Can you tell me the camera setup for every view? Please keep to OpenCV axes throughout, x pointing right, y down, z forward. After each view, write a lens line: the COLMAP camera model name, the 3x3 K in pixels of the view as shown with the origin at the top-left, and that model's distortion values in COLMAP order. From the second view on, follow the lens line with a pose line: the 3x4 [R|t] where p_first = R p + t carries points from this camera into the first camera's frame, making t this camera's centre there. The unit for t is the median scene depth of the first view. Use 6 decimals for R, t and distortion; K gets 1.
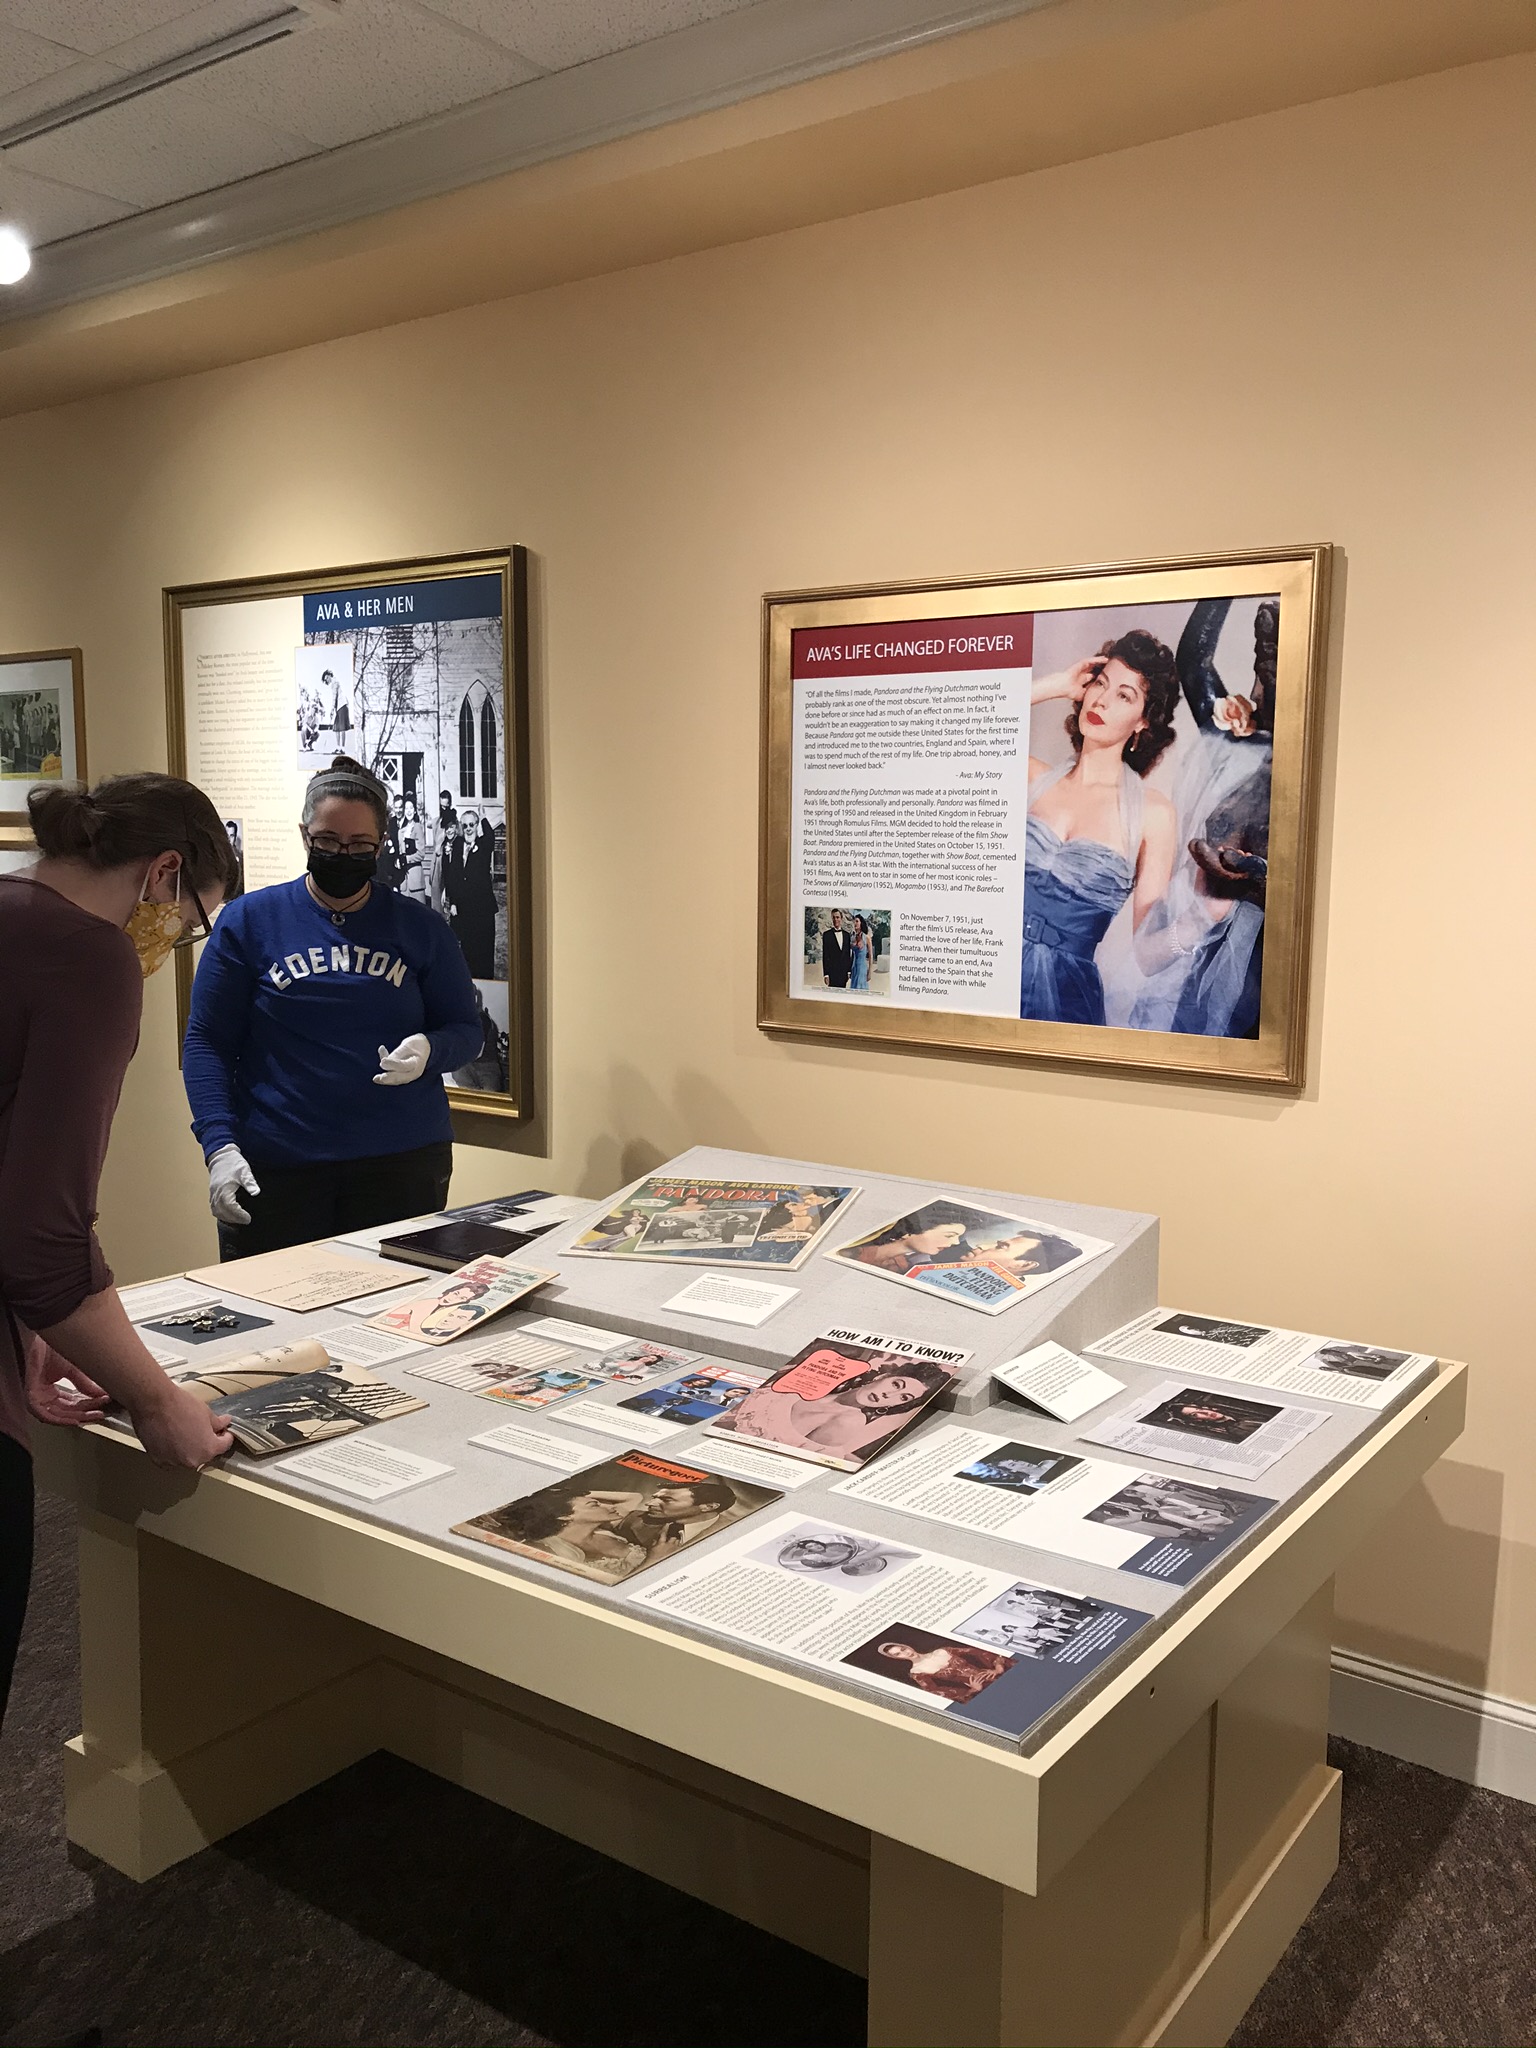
lens RADIAL K [[1662.1, 0, 768.0], [0, 1662.1, 1024.0], [0, 0, 1]] dist [0.202400, -0.676928]
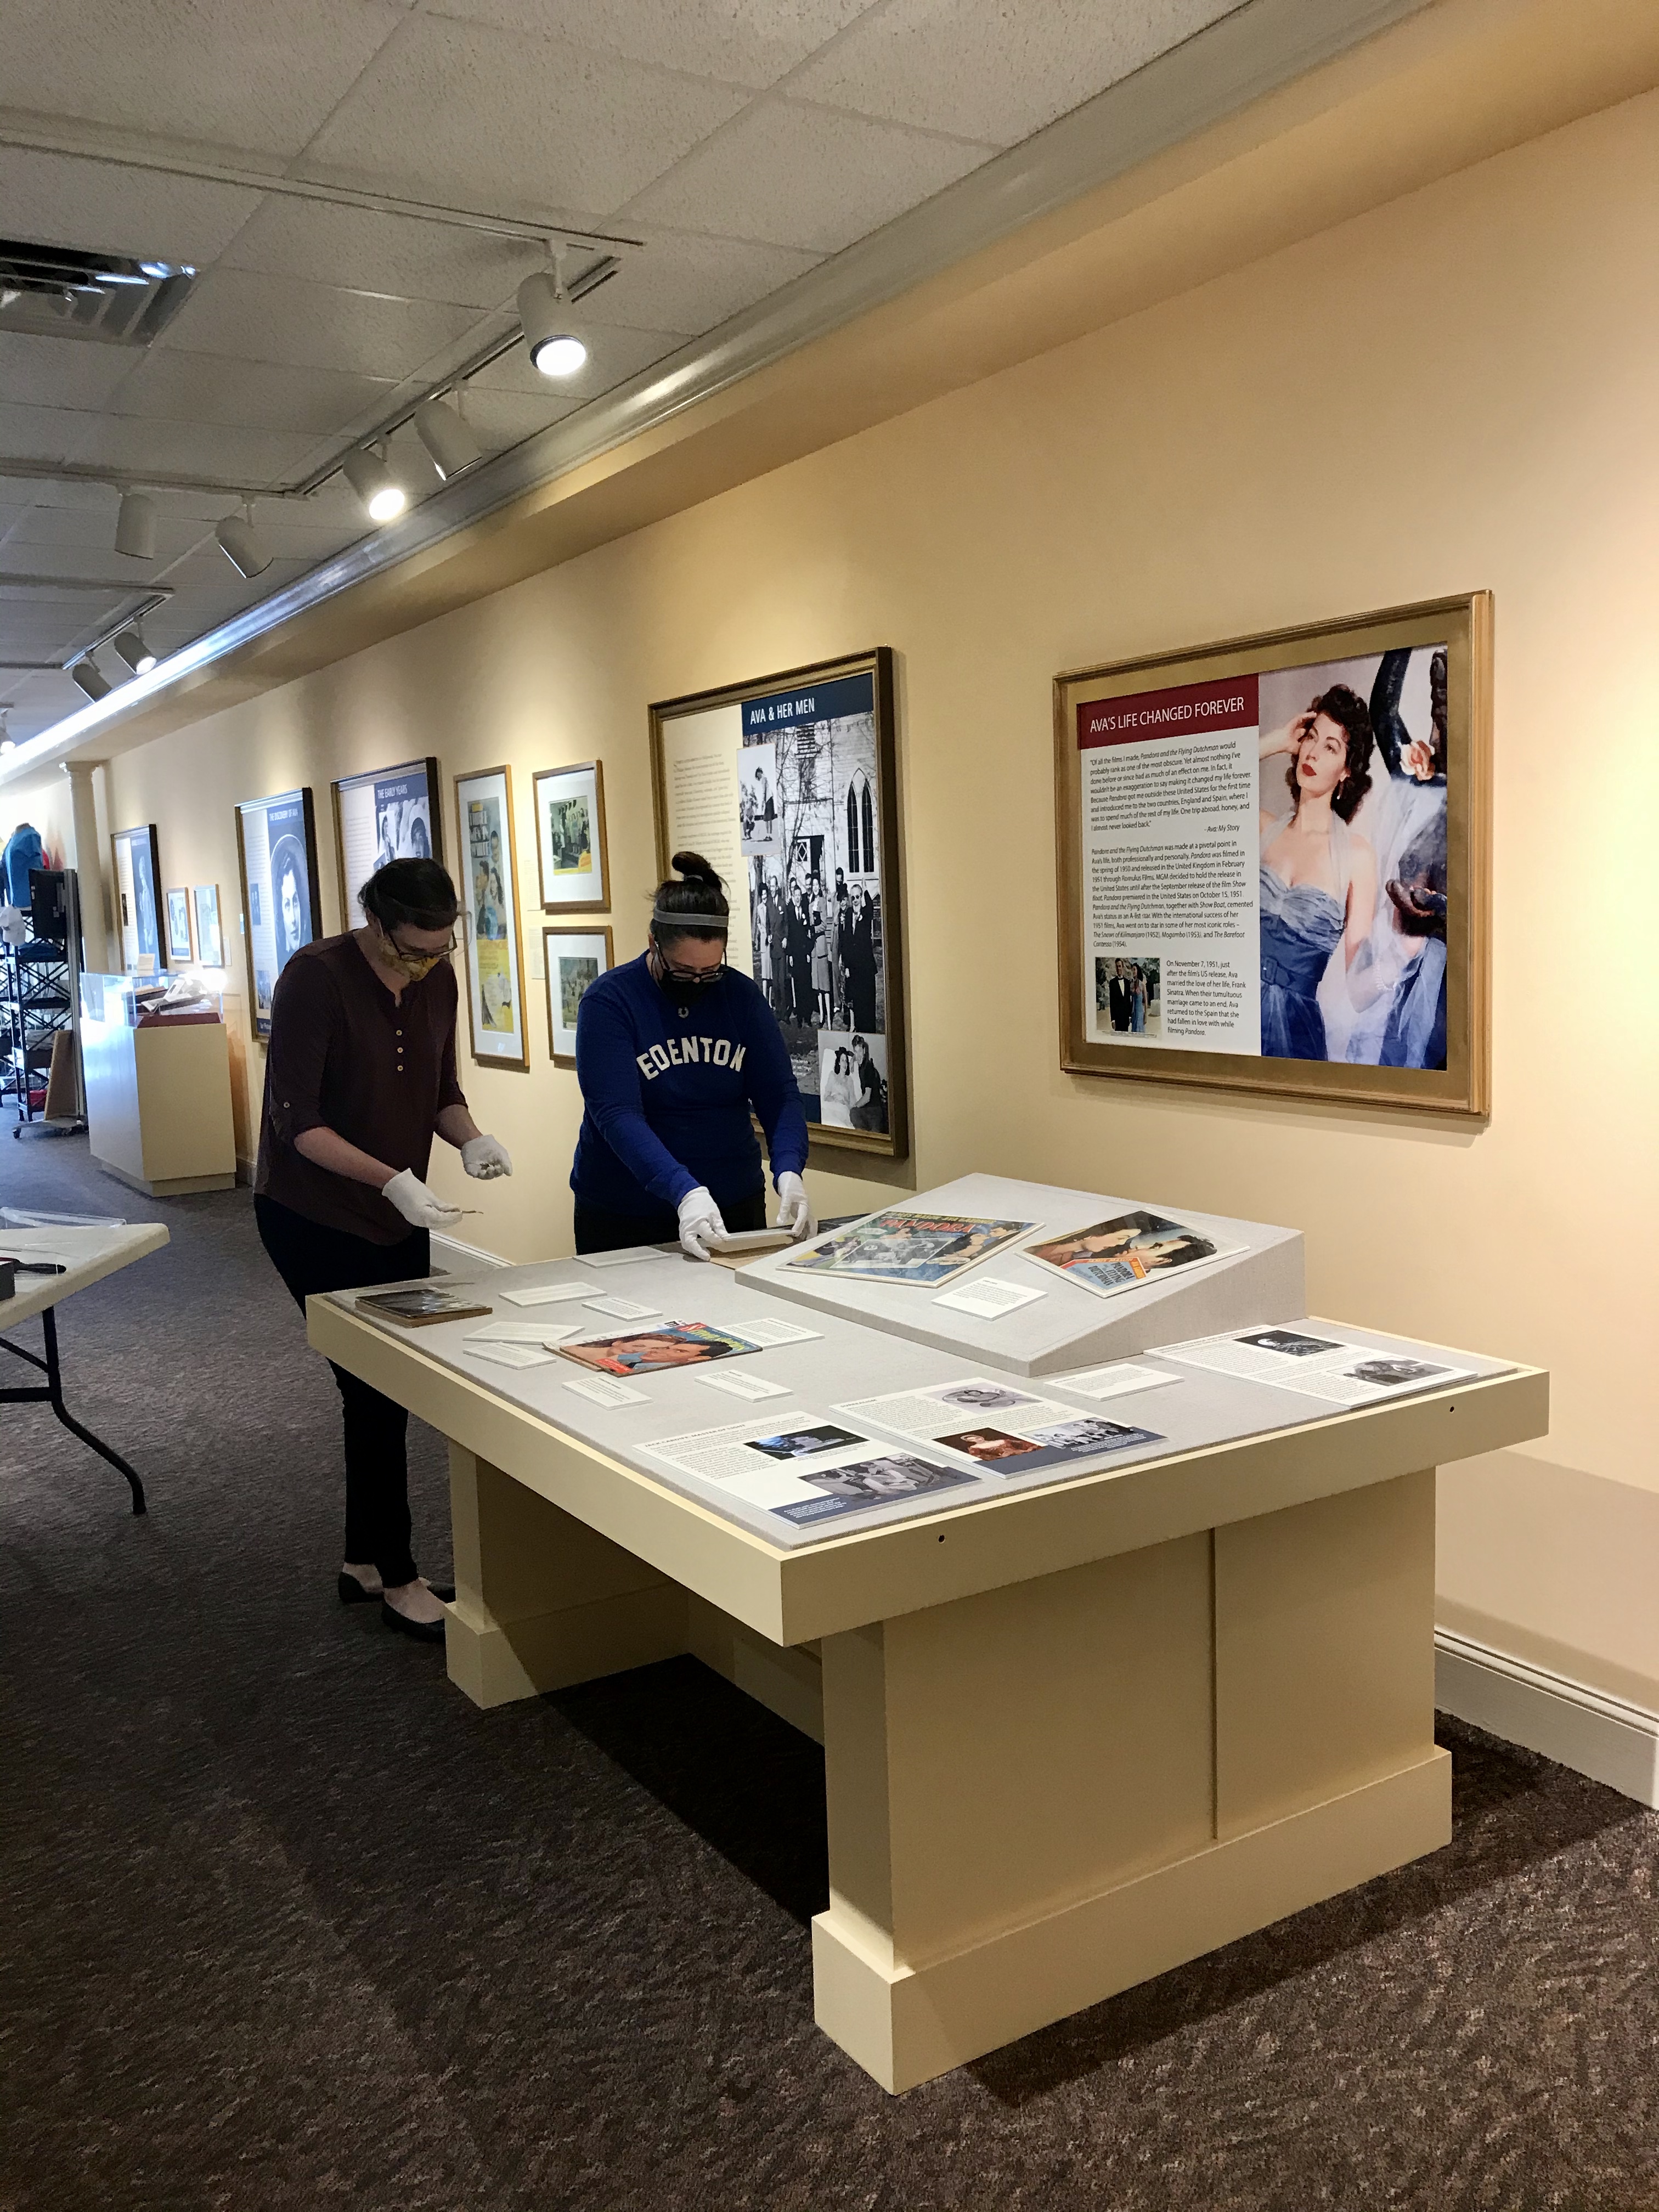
lens RADIAL K [[1795.2, 0, 829.5], [0, 1795.2, 1106.0], [0, 0, 1]] dist [0.202400, -0.676928]
pose [[0.926712, -0.004295, -0.375748, 0.330048], [0.005916, 0.999978, 0.003160, 0.023393], [0.375726, -0.005152, 0.926717, -0.169715]]
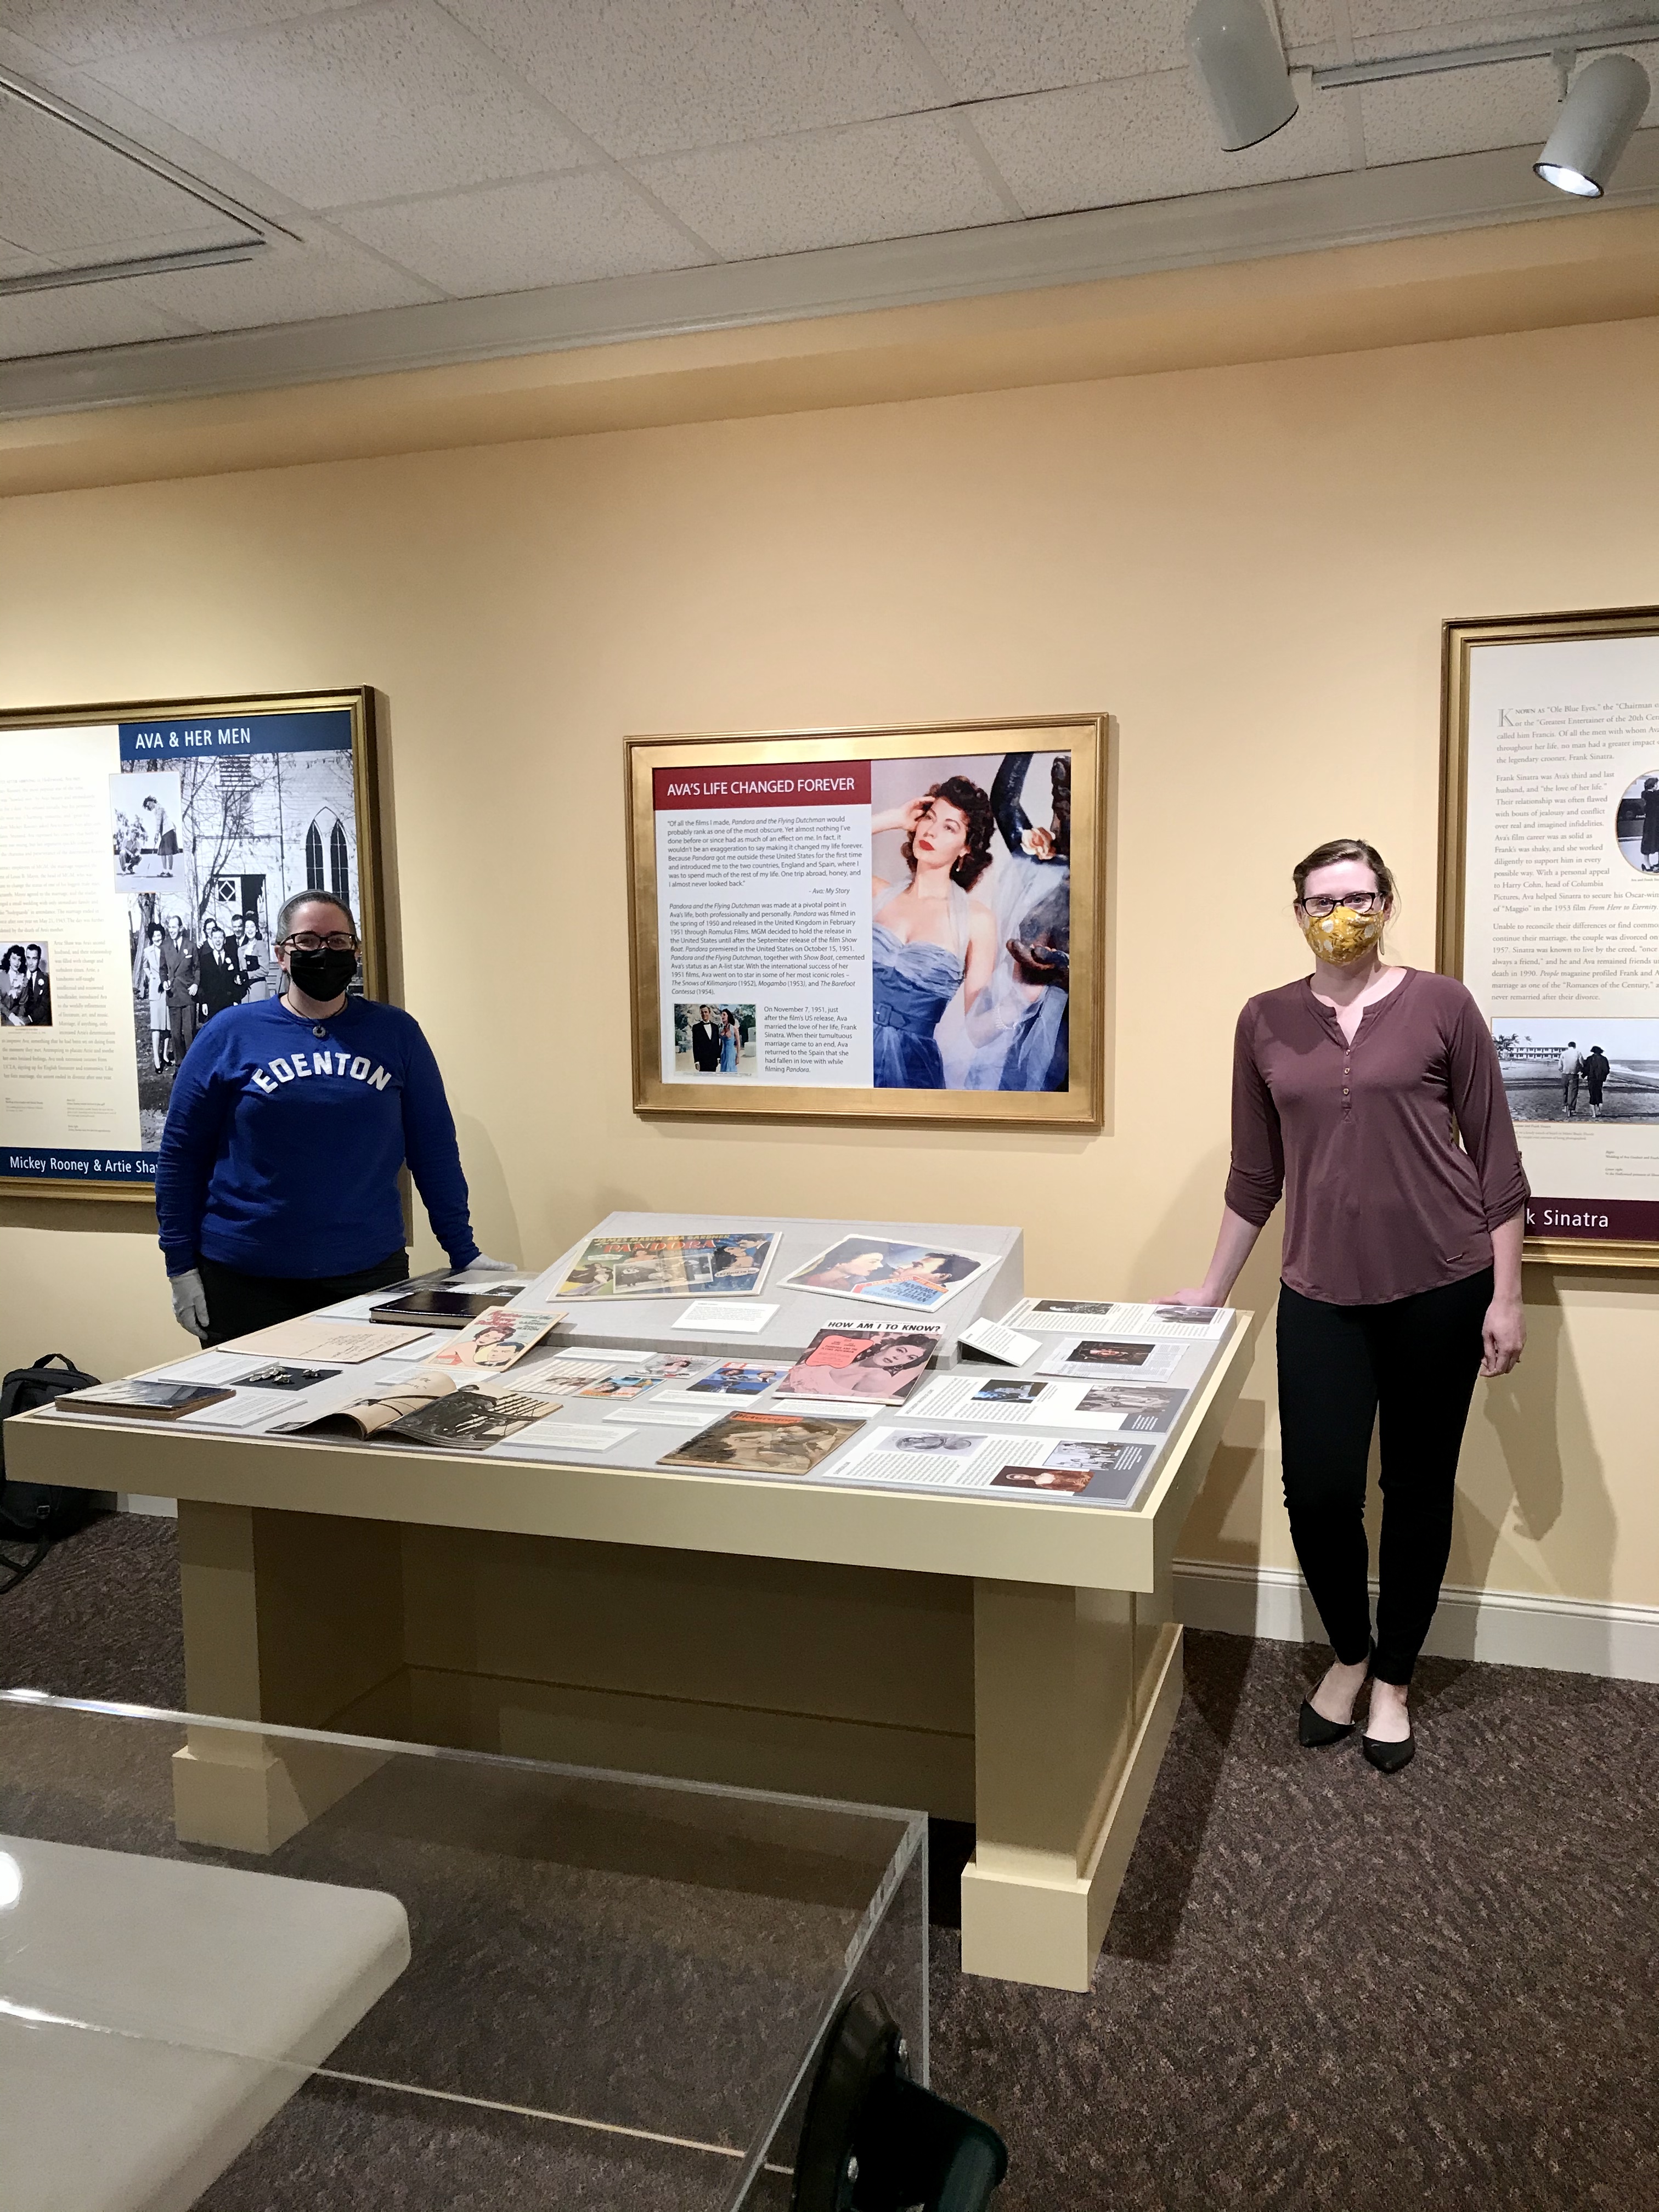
lens RADIAL K [[1806.4, 0, 810.5], [0, 1806.4, 1109.6], [0, 0, 1]] dist [0.214222, -0.686871]
pose [[0.957412, -0.053735, 0.283680, -0.272397], [0.058300, 0.998270, -0.007670, 0.020142], [-0.282777, 0.023882, 0.958888, -0.262479]]
